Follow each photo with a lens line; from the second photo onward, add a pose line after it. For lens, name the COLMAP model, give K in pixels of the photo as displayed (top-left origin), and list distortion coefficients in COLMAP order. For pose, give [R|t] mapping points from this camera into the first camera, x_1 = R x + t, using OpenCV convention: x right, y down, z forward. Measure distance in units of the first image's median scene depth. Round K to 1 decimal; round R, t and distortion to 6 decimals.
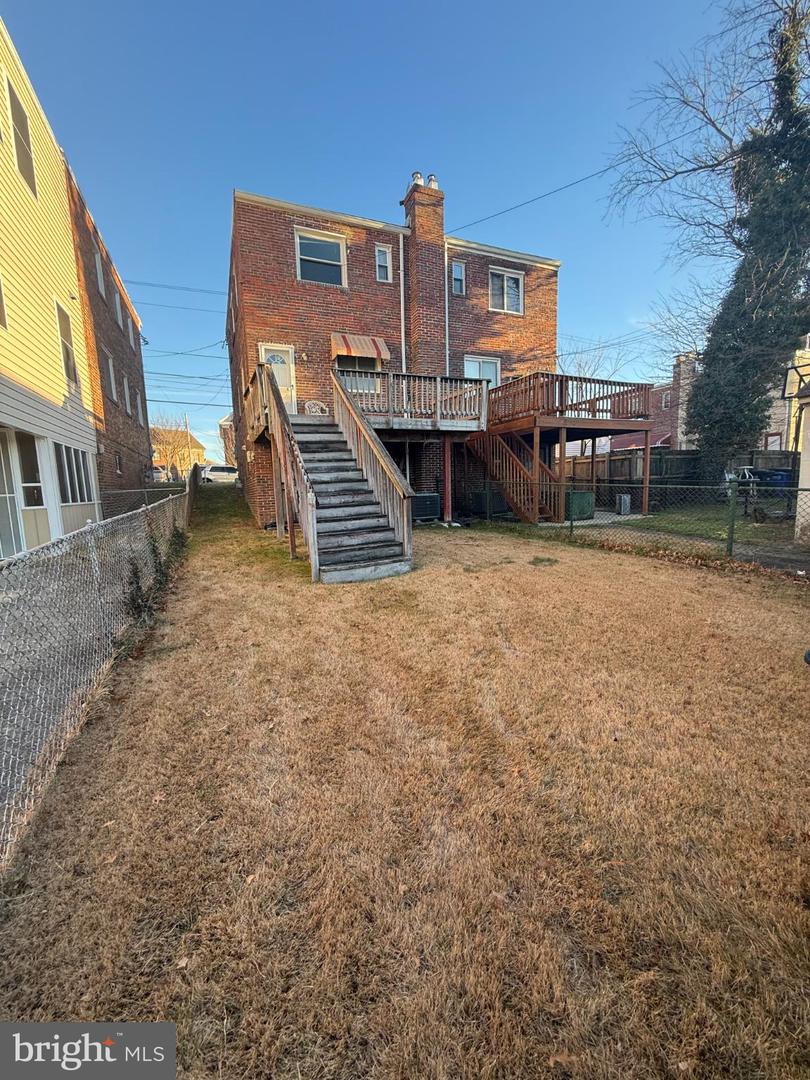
lens RADIAL K [[430.2, 0, 405.7], [0, 430.2, 538.6], [0, 0, 1]] dist [-0.000617, 0.000614]
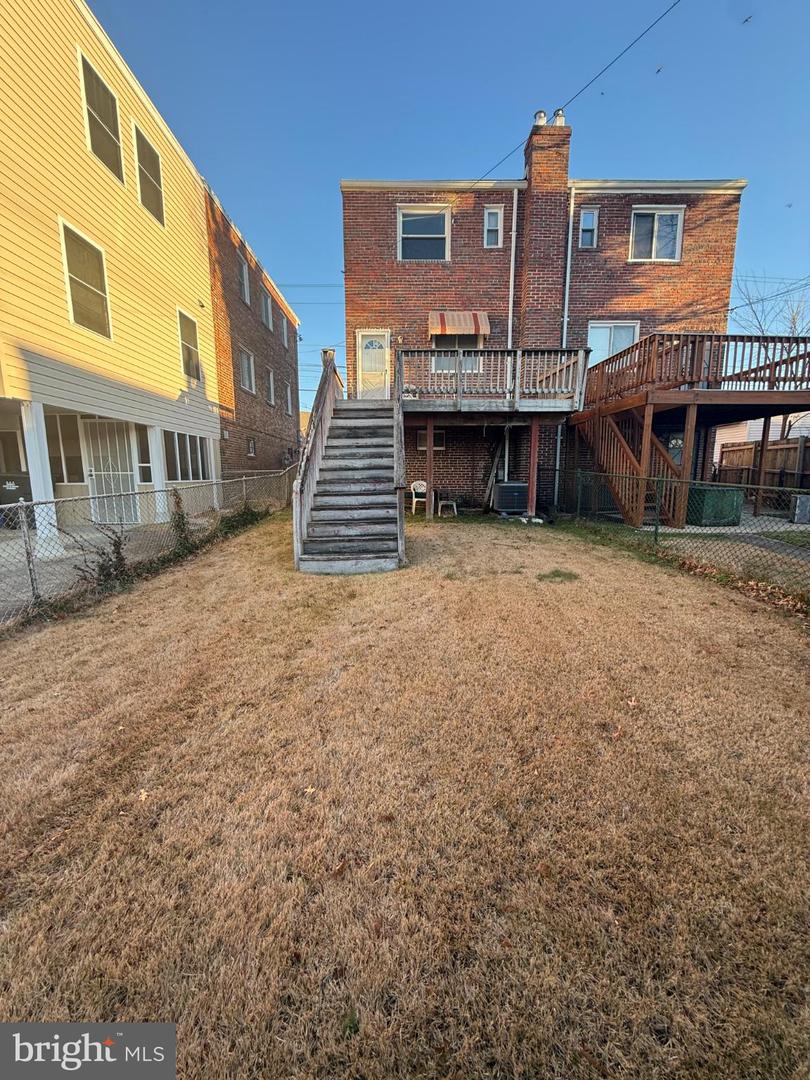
lens RADIAL K [[430.2, 0, 407.6], [0, 430.2, 538.9], [0, 0, 1]] dist [-0.000617, 0.000614]
pose [[0.922343, 0.086752, -0.376508, 0.198964], [-0.072921, 0.996040, 0.050862, -0.019852], [0.379429, -0.019457, 0.925016, 0.088795]]
